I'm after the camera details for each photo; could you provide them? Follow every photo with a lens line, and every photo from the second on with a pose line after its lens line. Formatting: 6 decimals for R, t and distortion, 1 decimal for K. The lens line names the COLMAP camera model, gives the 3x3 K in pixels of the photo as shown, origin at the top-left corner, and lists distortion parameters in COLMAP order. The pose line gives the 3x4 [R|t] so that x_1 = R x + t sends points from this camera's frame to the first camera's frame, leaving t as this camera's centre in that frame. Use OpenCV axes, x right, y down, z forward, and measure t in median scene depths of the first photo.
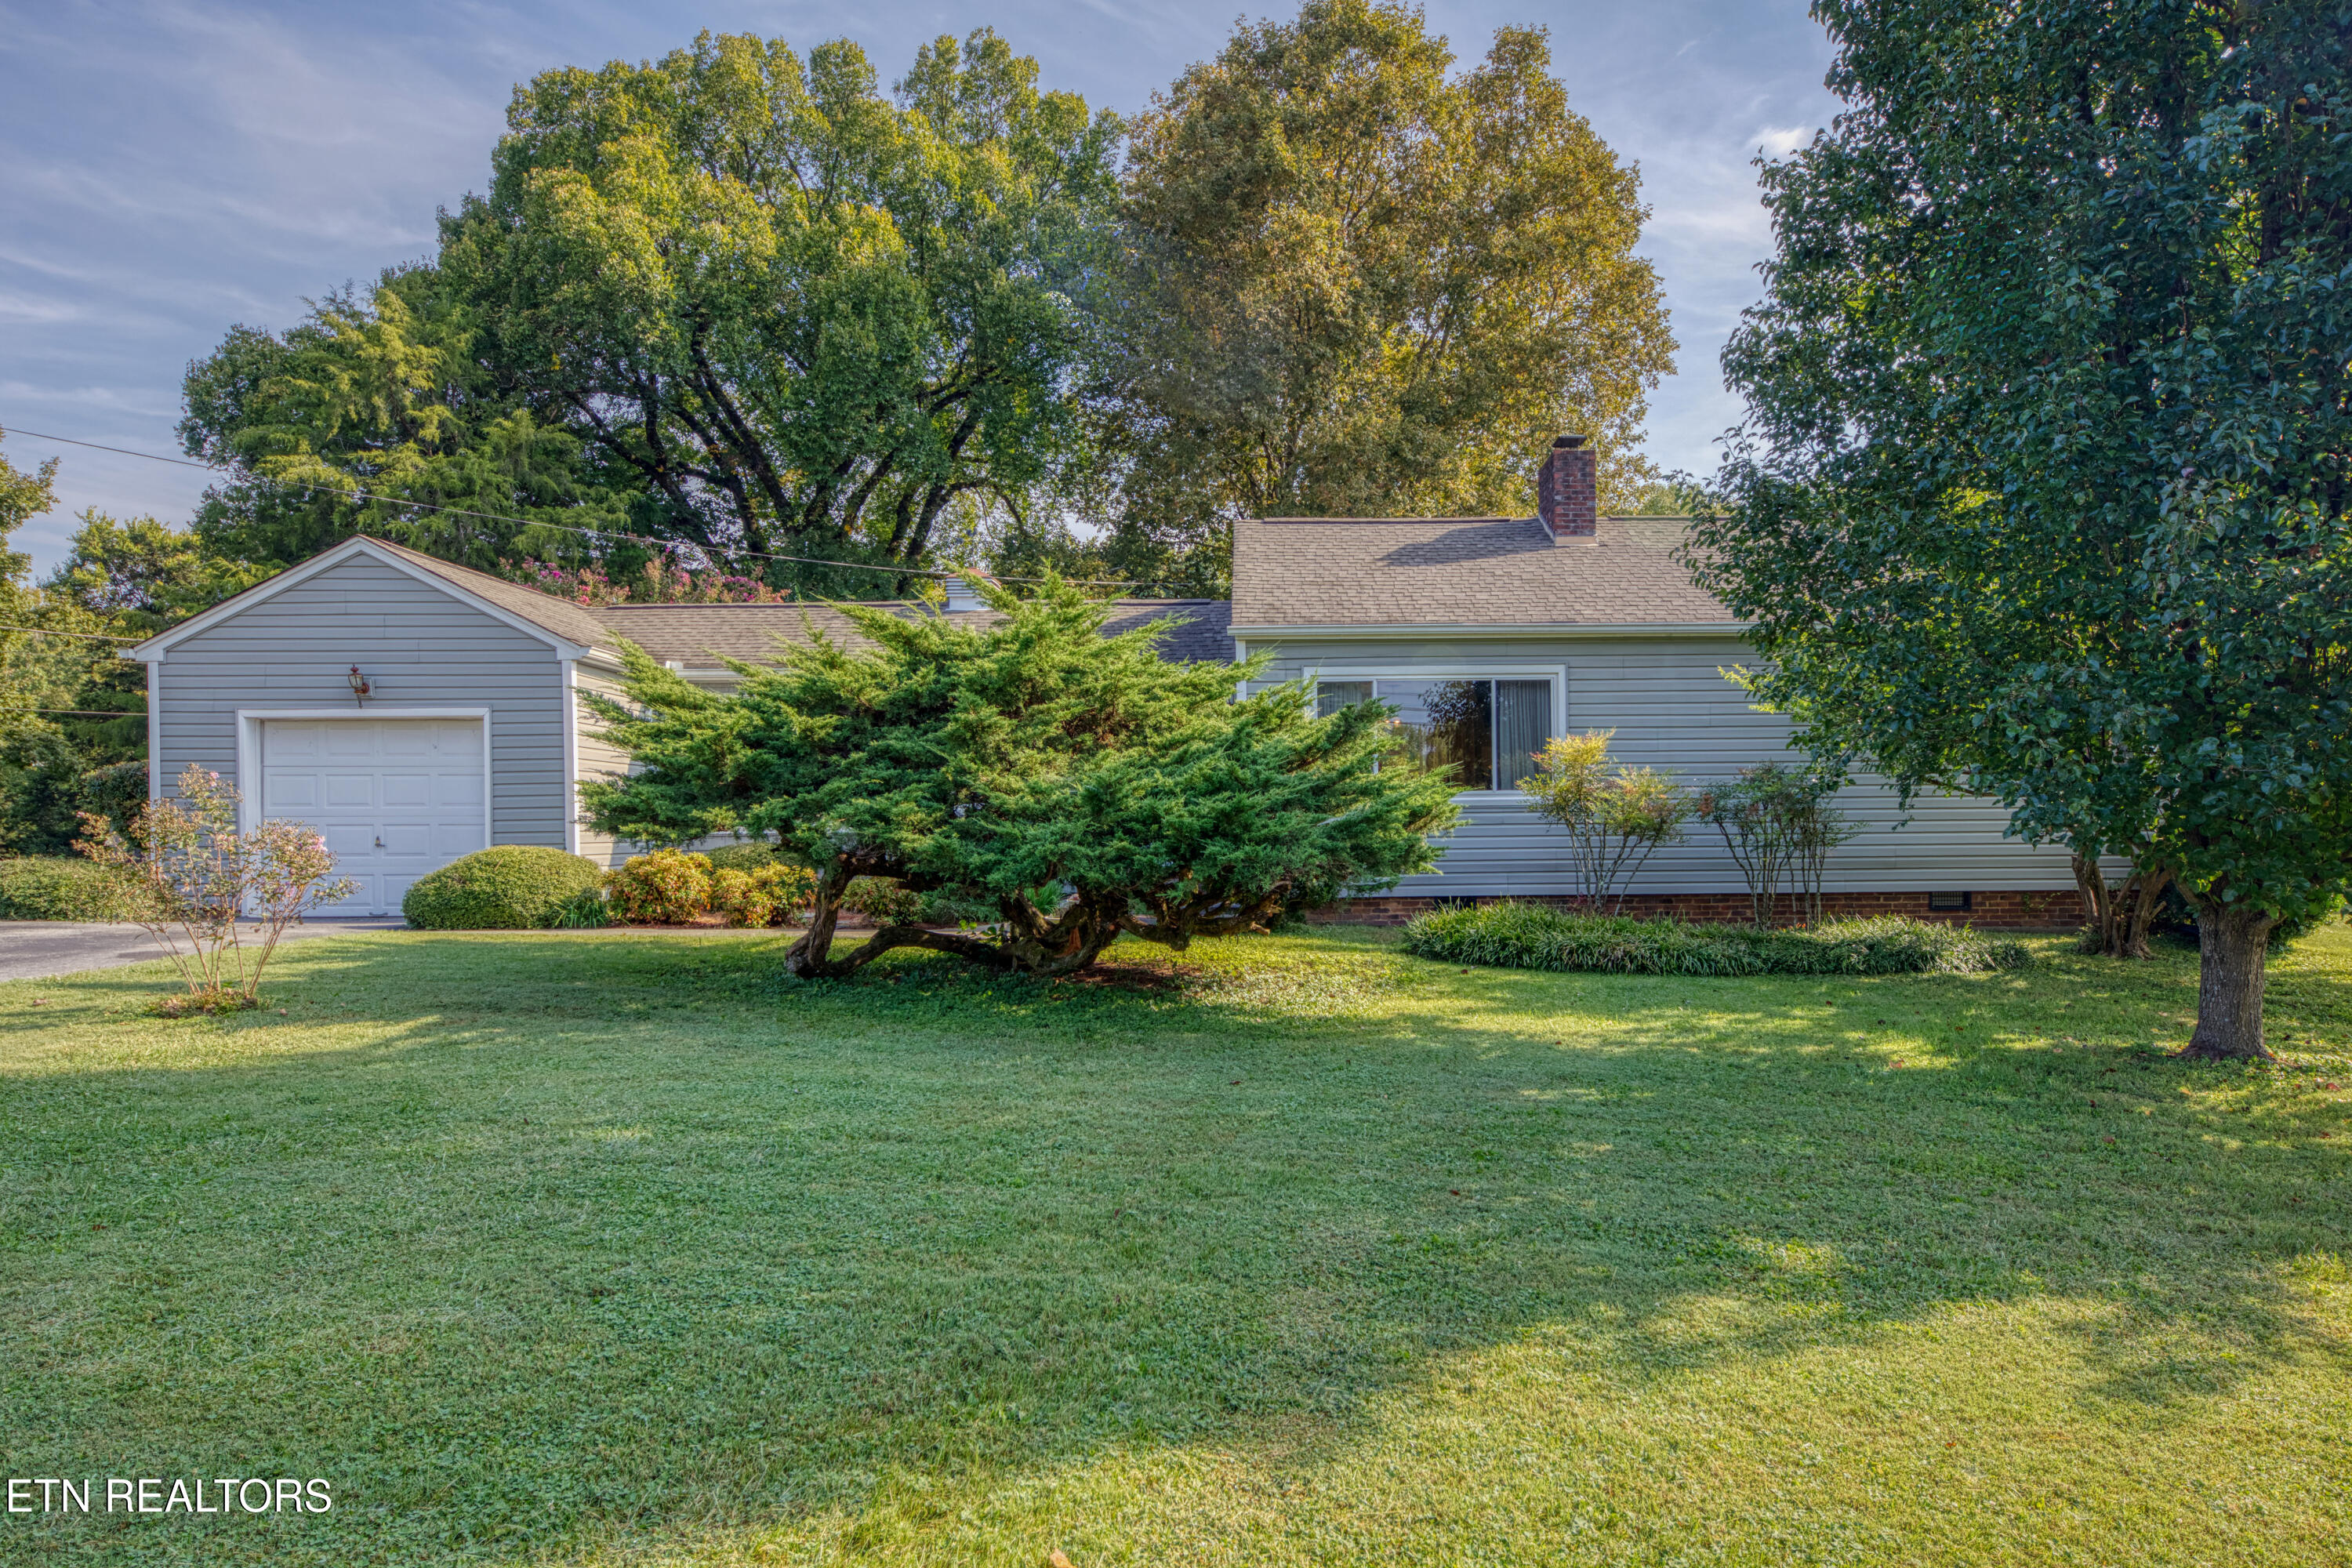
lens RADIAL K [[1457.0, 0, 1224.8], [0, 1457.0, 845.9], [0, 0, 1]] dist [0.013918, 0.000777]
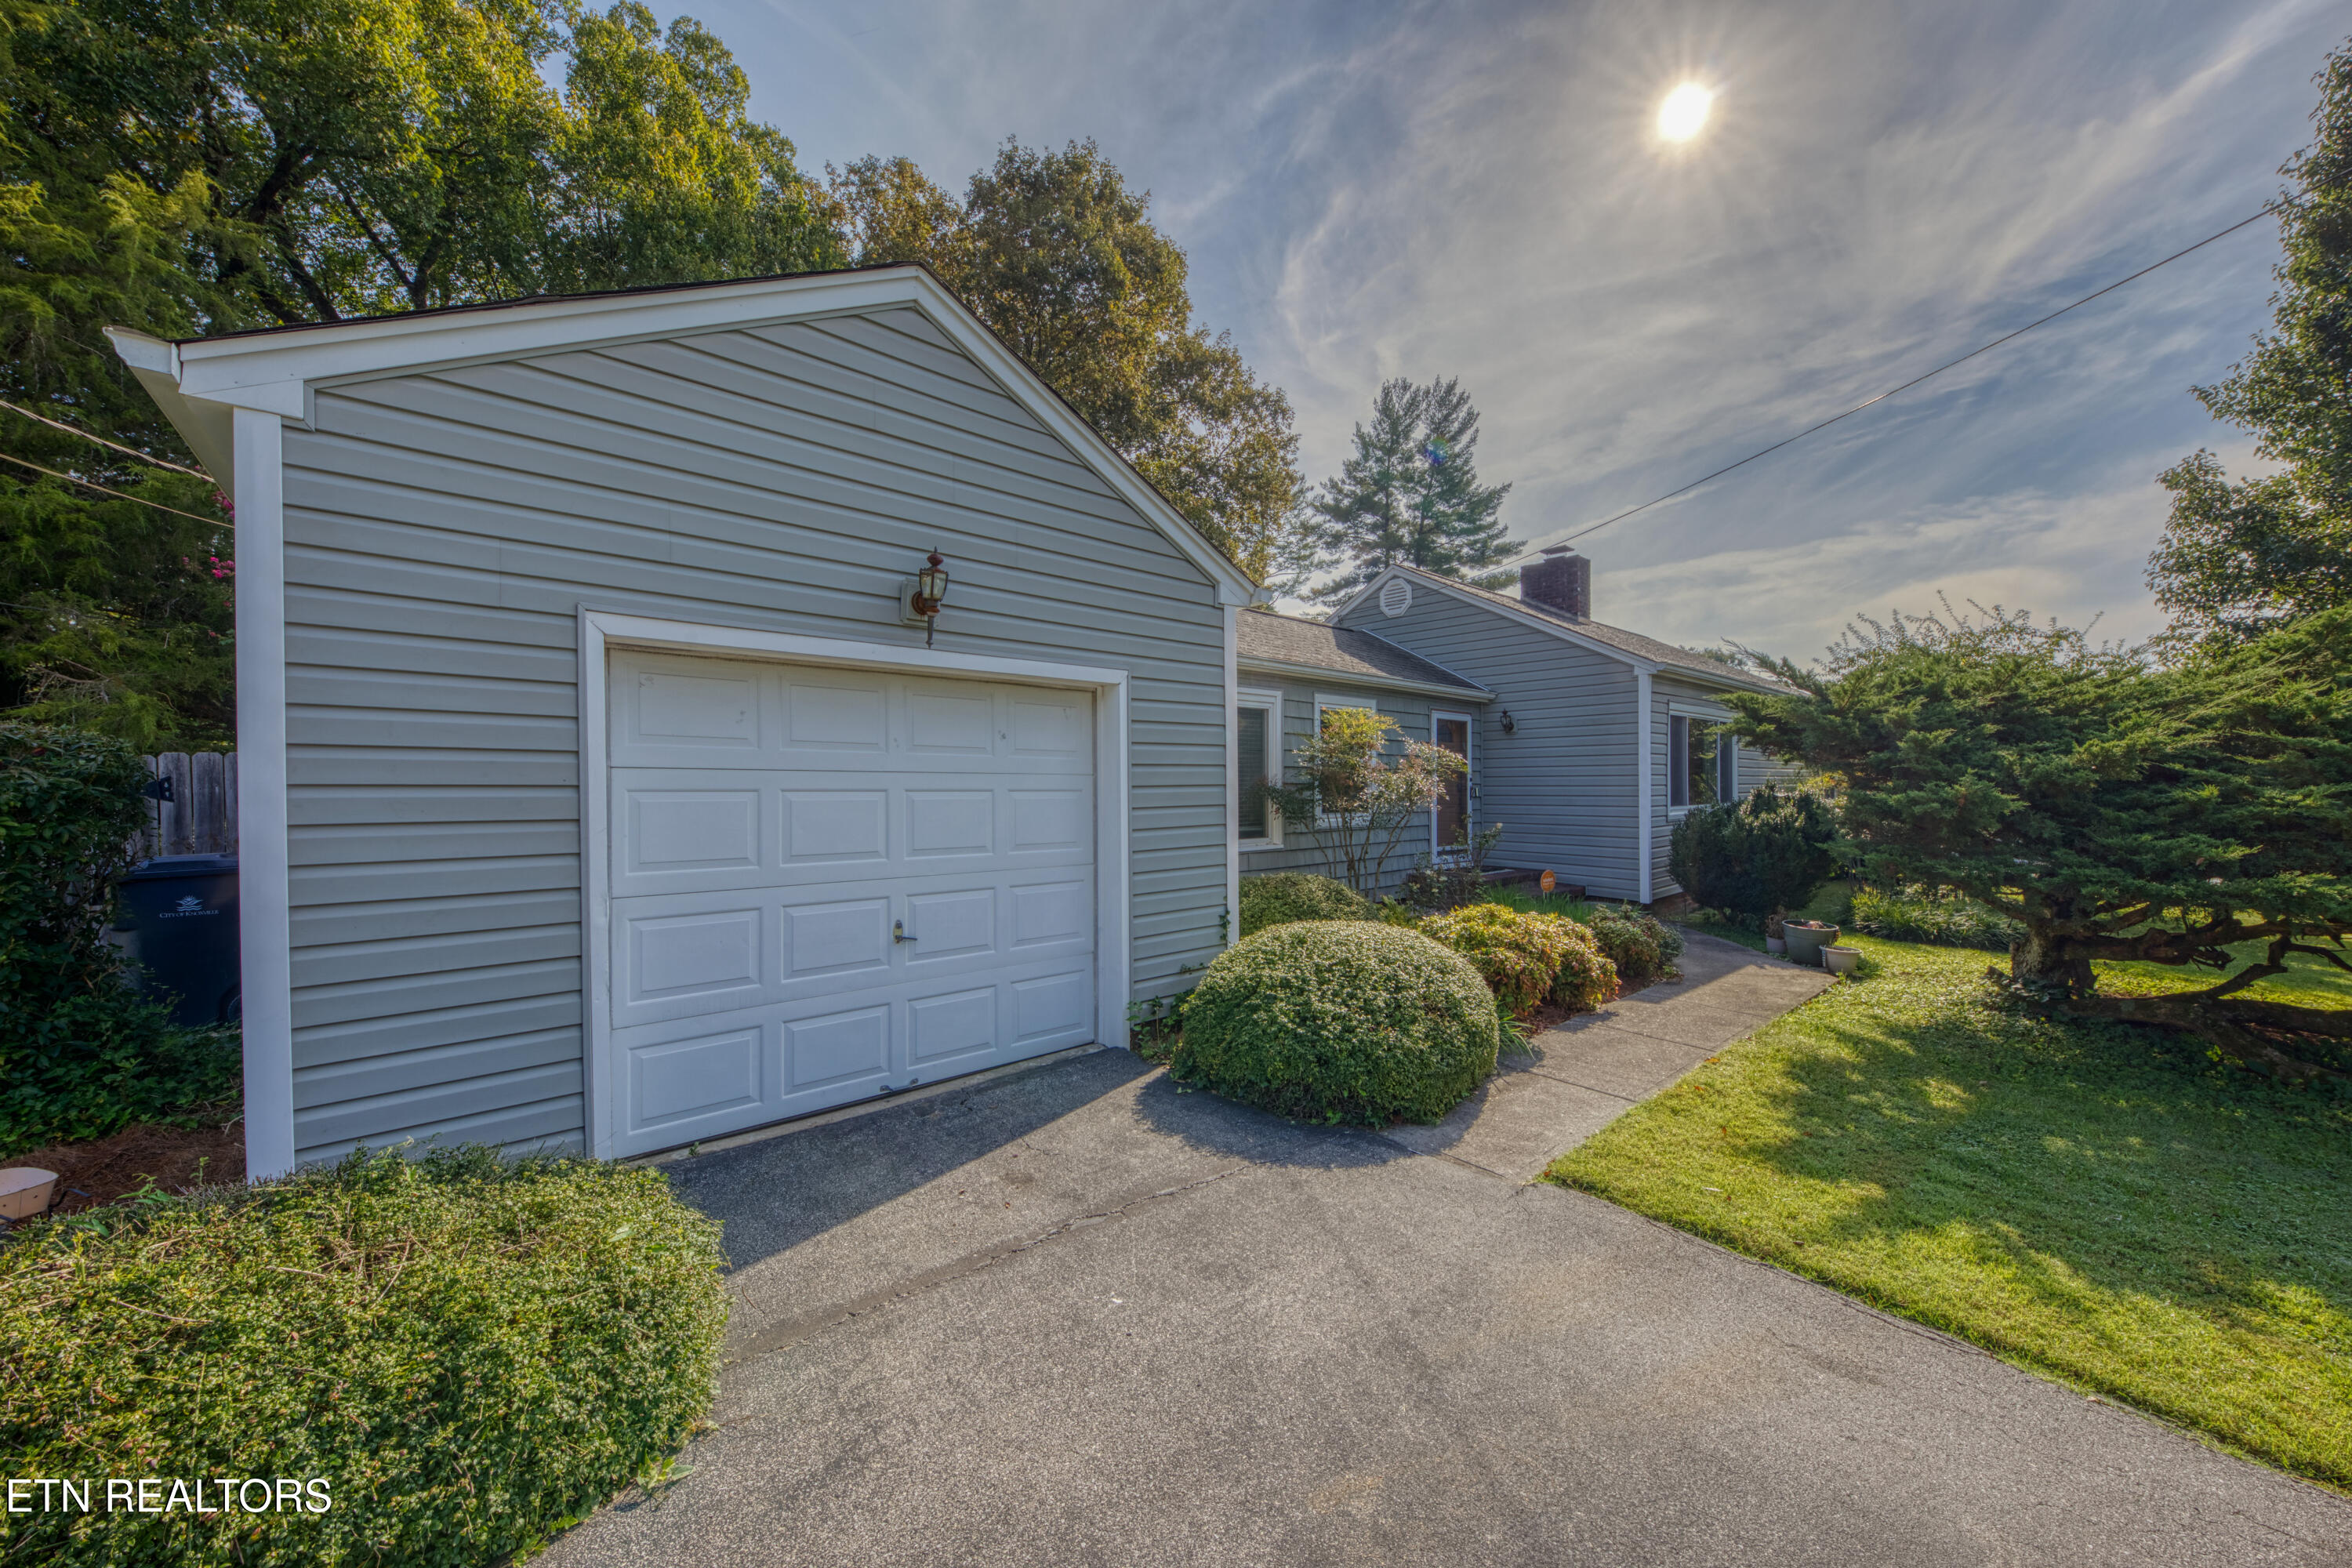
lens RADIAL K [[845.6, 0, 1197.9], [0, 845.6, 815.9], [0, 0, 1]] dist [-0.009864, -0.000017]
pose [[0.740844, -0.016016, 0.671486, -0.756094], [-0.003186, 0.999621, 0.027358, -0.052034], [-0.671670, -0.022407, 0.740512, 0.799017]]
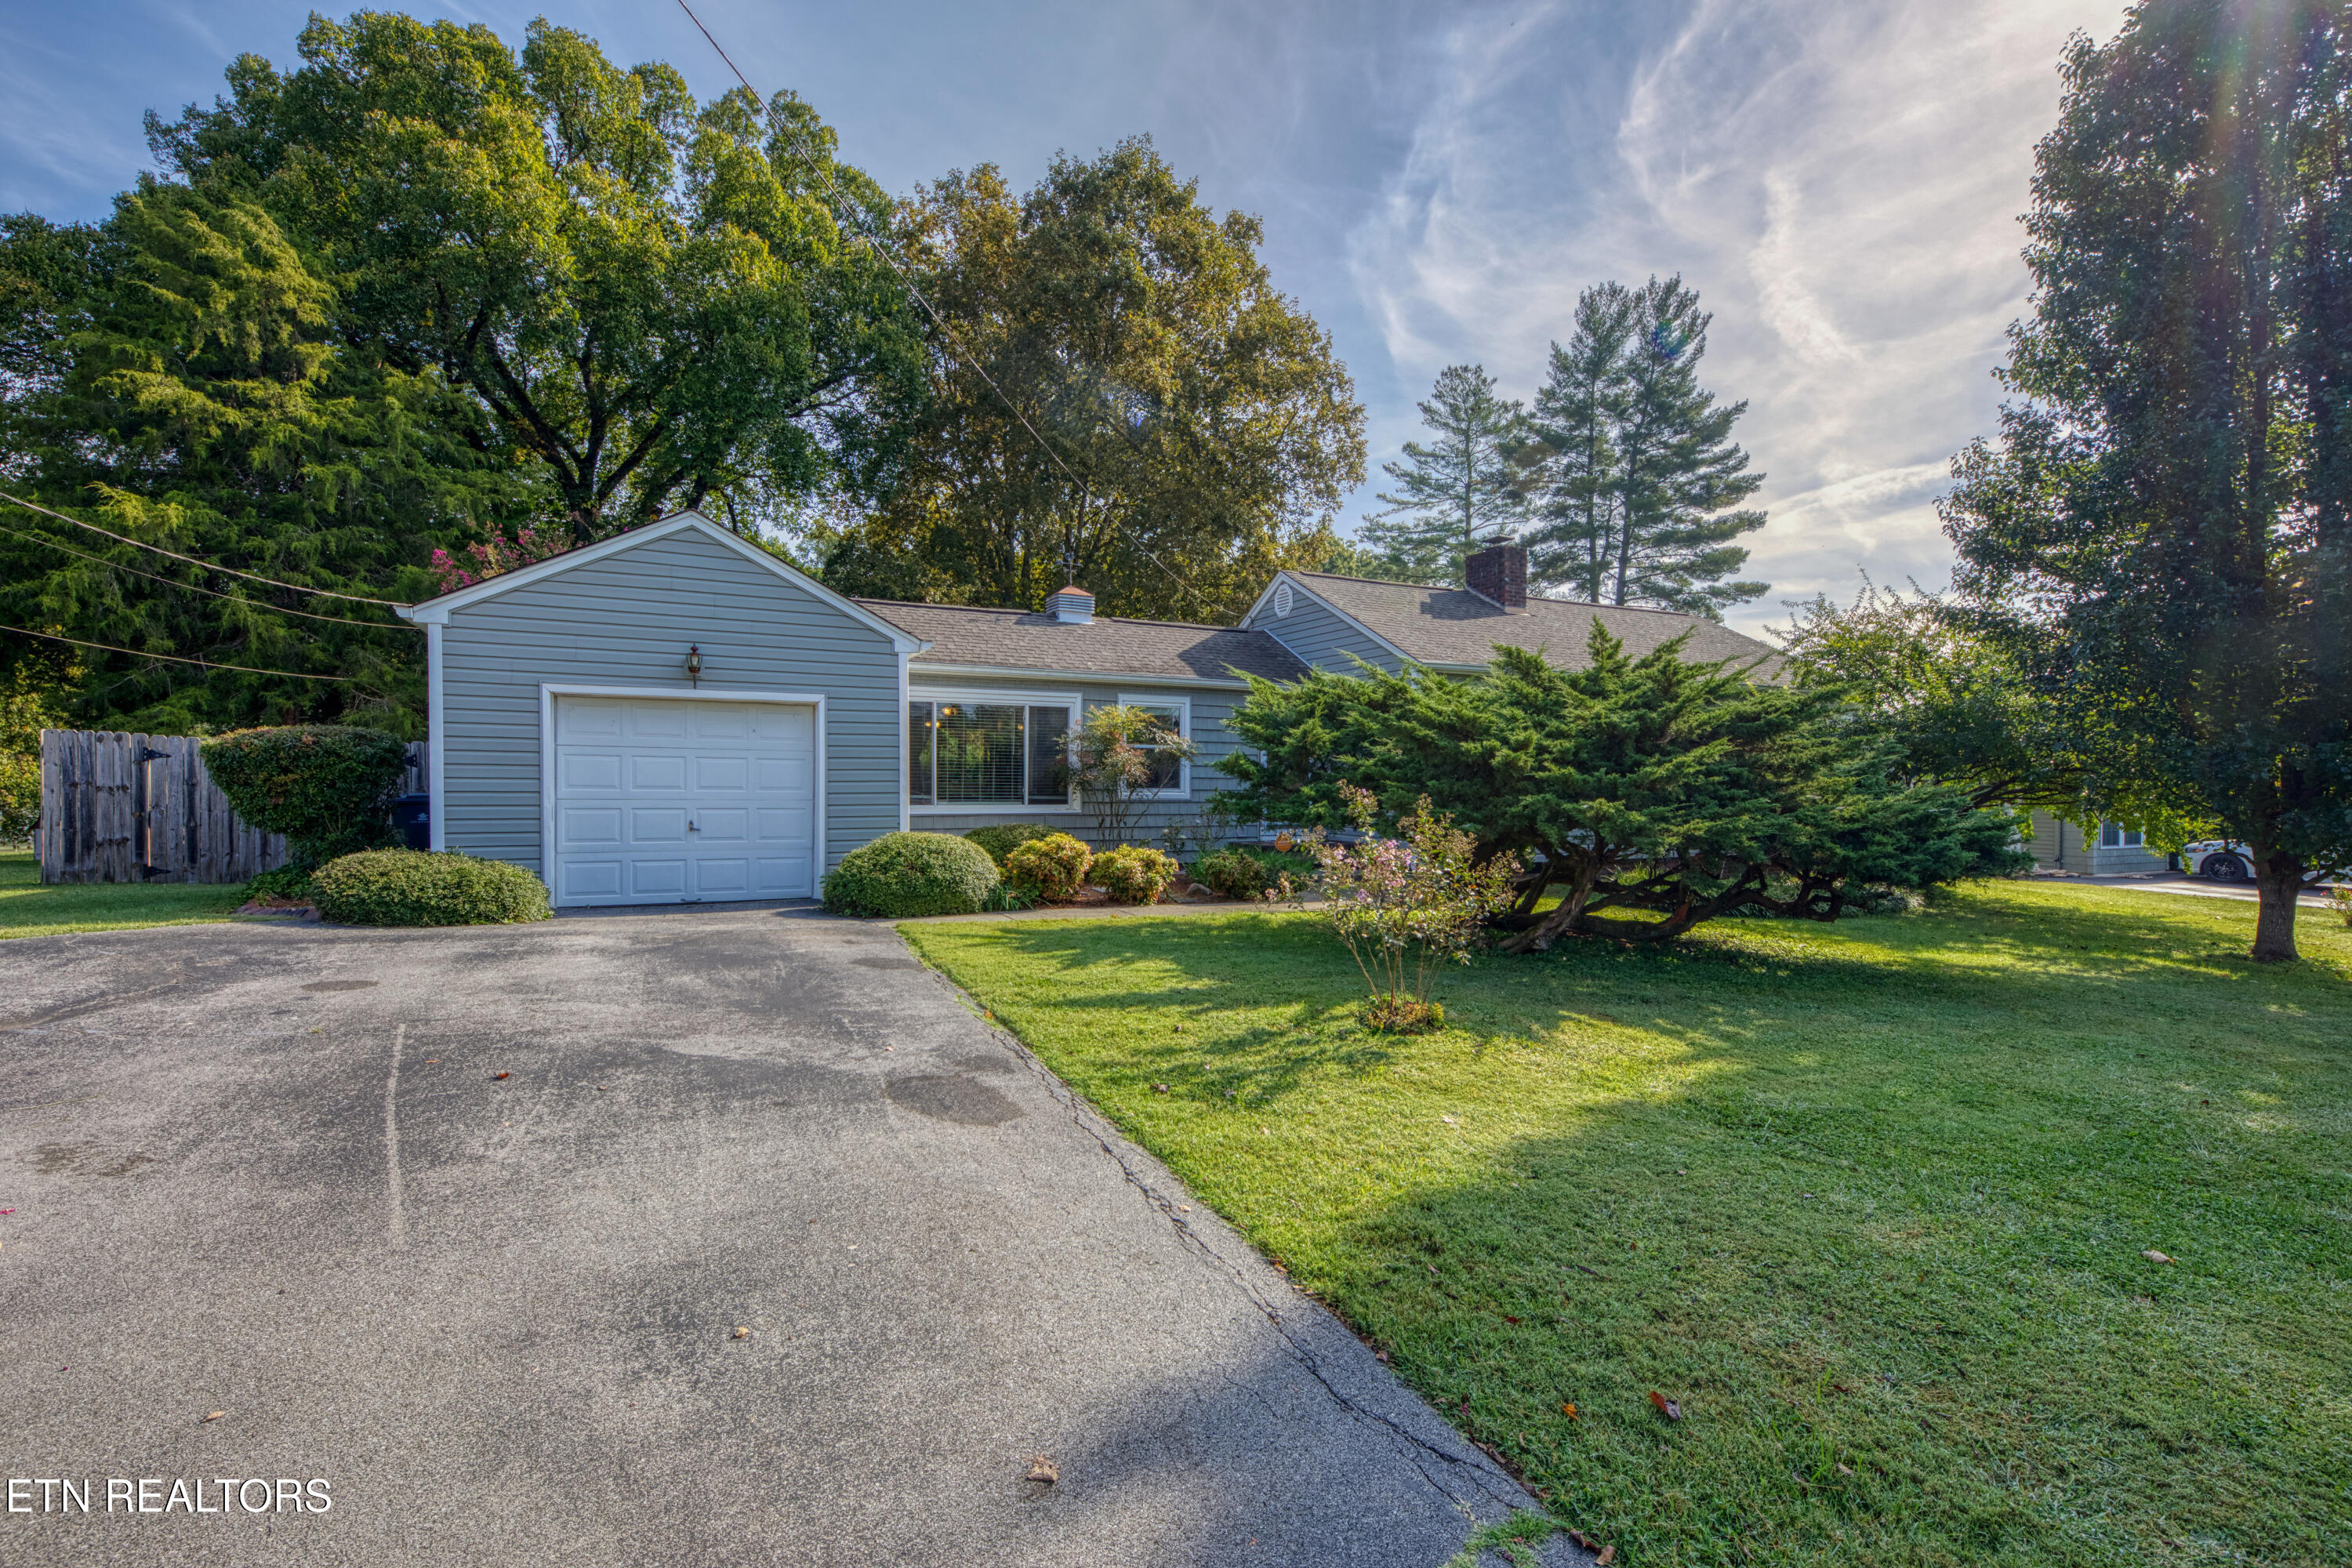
lens RADIAL K [[1092.9, 0, 1192.3], [0, 1092.9, 819.9], [0, 0, 1]] dist [0.005898, -0.000035]
pose [[0.894444, -0.000813, 0.447180, -0.663499], [-0.008080, 0.999806, 0.017979, -0.024596], [-0.447108, -0.019694, 0.894263, 0.217016]]
